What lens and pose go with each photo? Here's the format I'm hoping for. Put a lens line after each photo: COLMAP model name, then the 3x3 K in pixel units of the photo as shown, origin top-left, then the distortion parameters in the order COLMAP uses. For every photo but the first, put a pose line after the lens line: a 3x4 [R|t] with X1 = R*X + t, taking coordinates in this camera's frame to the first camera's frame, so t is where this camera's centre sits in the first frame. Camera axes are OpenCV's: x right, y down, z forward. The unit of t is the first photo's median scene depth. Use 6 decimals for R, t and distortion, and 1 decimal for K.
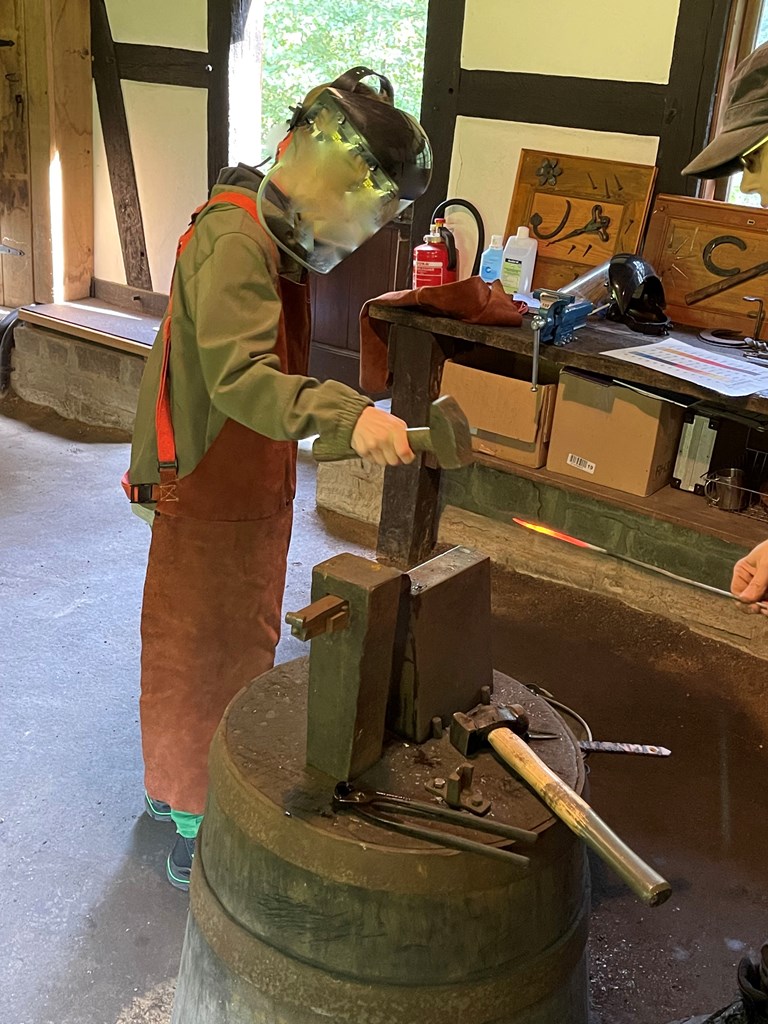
lens RADIAL K [[1145.6, 0, 396.4], [0, 1145.6, 508.3], [0, 0, 1]] dist [0.096932, -0.206341]
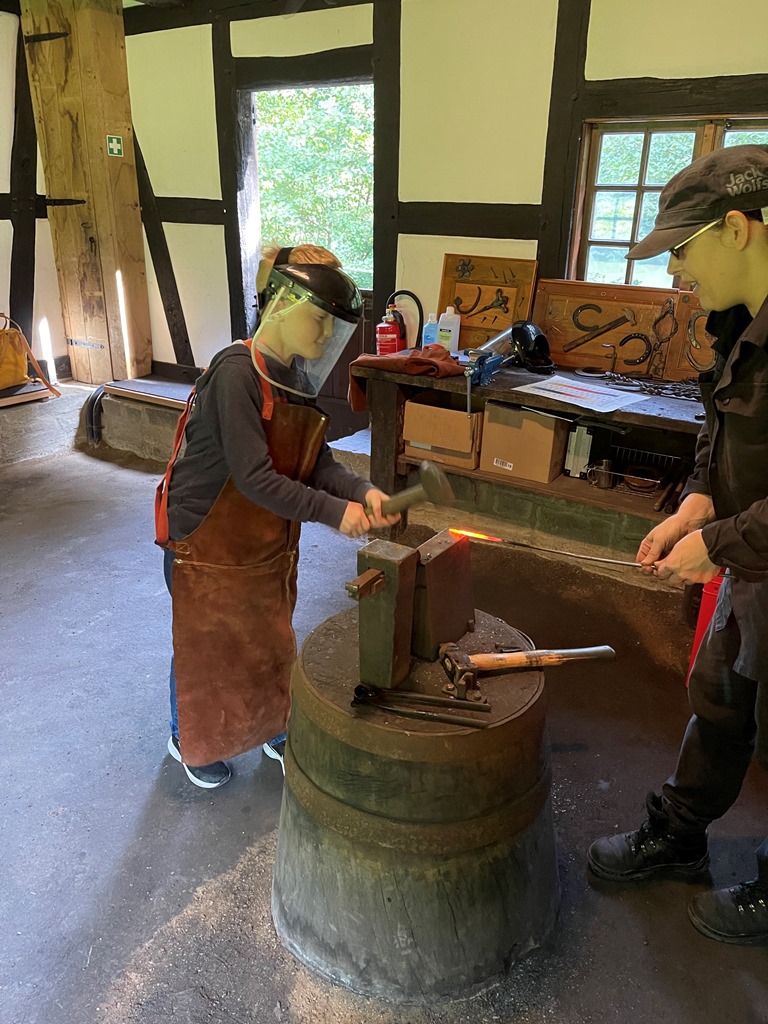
lens RADIAL K [[779.2, 0, 391.6], [0, 779.2, 513.4], [0, 0, 1]] dist [0.071056, -0.103356]
pose [[0.996205, -0.076625, 0.041280, -0.027721], [0.075884, 0.996931, 0.019221, -0.005281], [-0.042626, -0.016016, 0.998963, -0.004111]]
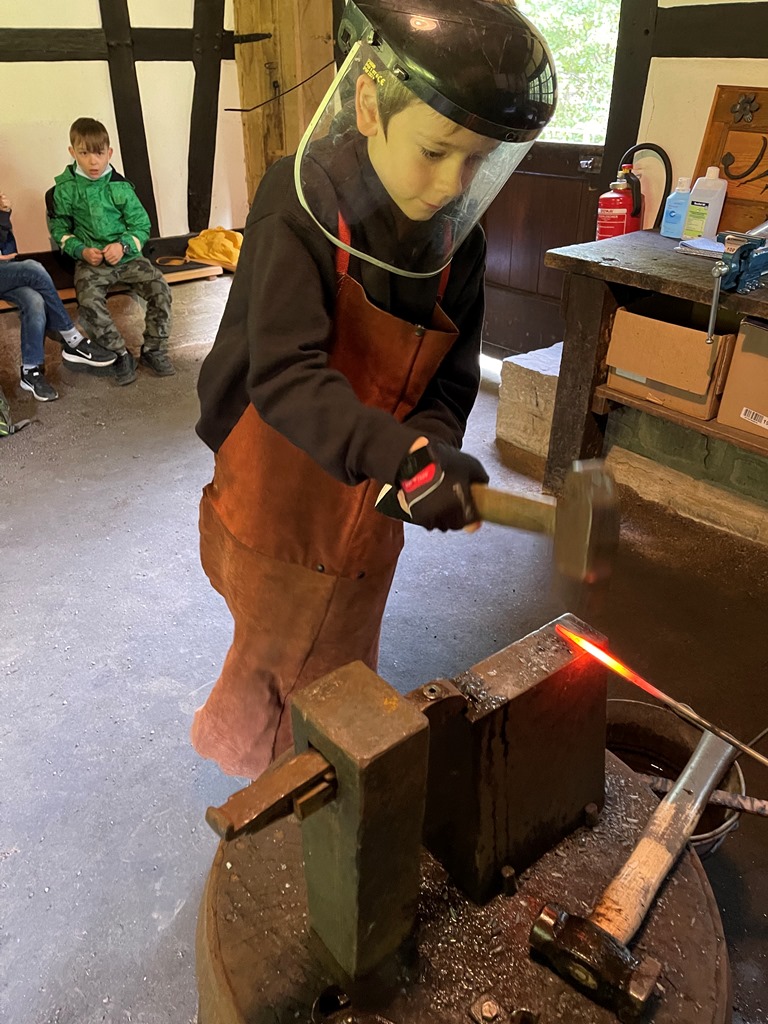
lens RADIAL K [[778.2, 0, 381.0], [0, 778.2, 507.2], [0, 0, 1]] dist [0.068717, -0.093476]
pose [[0.962408, 0.060646, -0.264750, 0.034255], [-0.023570, 0.989724, 0.141035, -0.047121], [0.270583, -0.129493, 0.953948, 0.254673]]
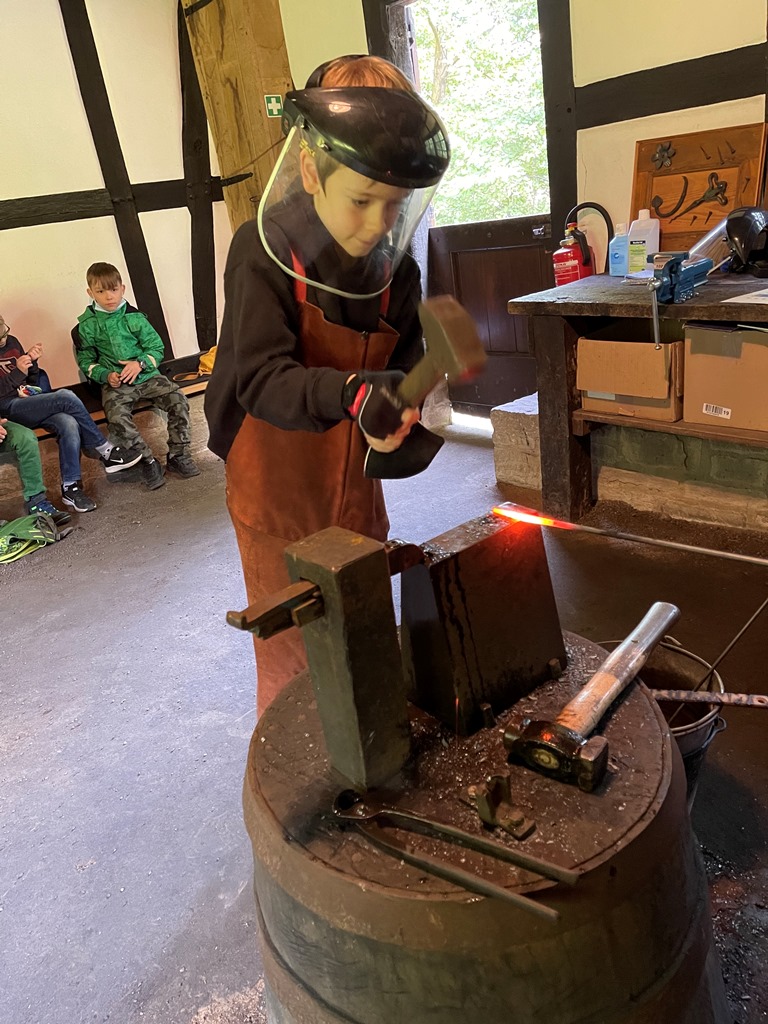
lens RADIAL K [[775.4, 0, 379.1], [0, 775.4, 510.6], [0, 0, 1]] dist [0.066627, -0.072538]
pose [[0.945823, -0.109068, -0.305814, 0.071521], [0.116055, 0.993232, 0.004701, 0.012077], [0.303231, -0.039937, 0.952080, 0.196489]]
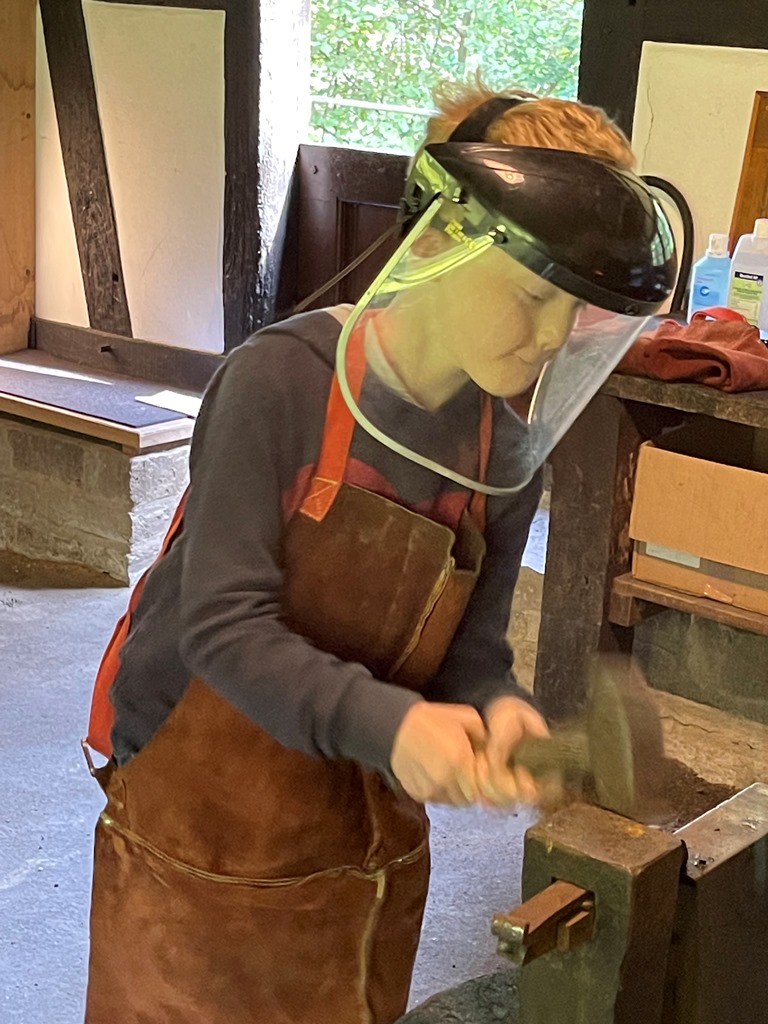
lens RADIAL K [[1906.8, 0, 386.1], [0, 1906.8, 510.2], [0, 0, 1]] dist [0.217335, -1.128477]
pose [[0.998469, -0.017990, -0.052311, -0.037207], [0.013409, 0.996148, -0.086655, -0.010766], [0.053668, 0.085821, 0.994864, 0.012086]]
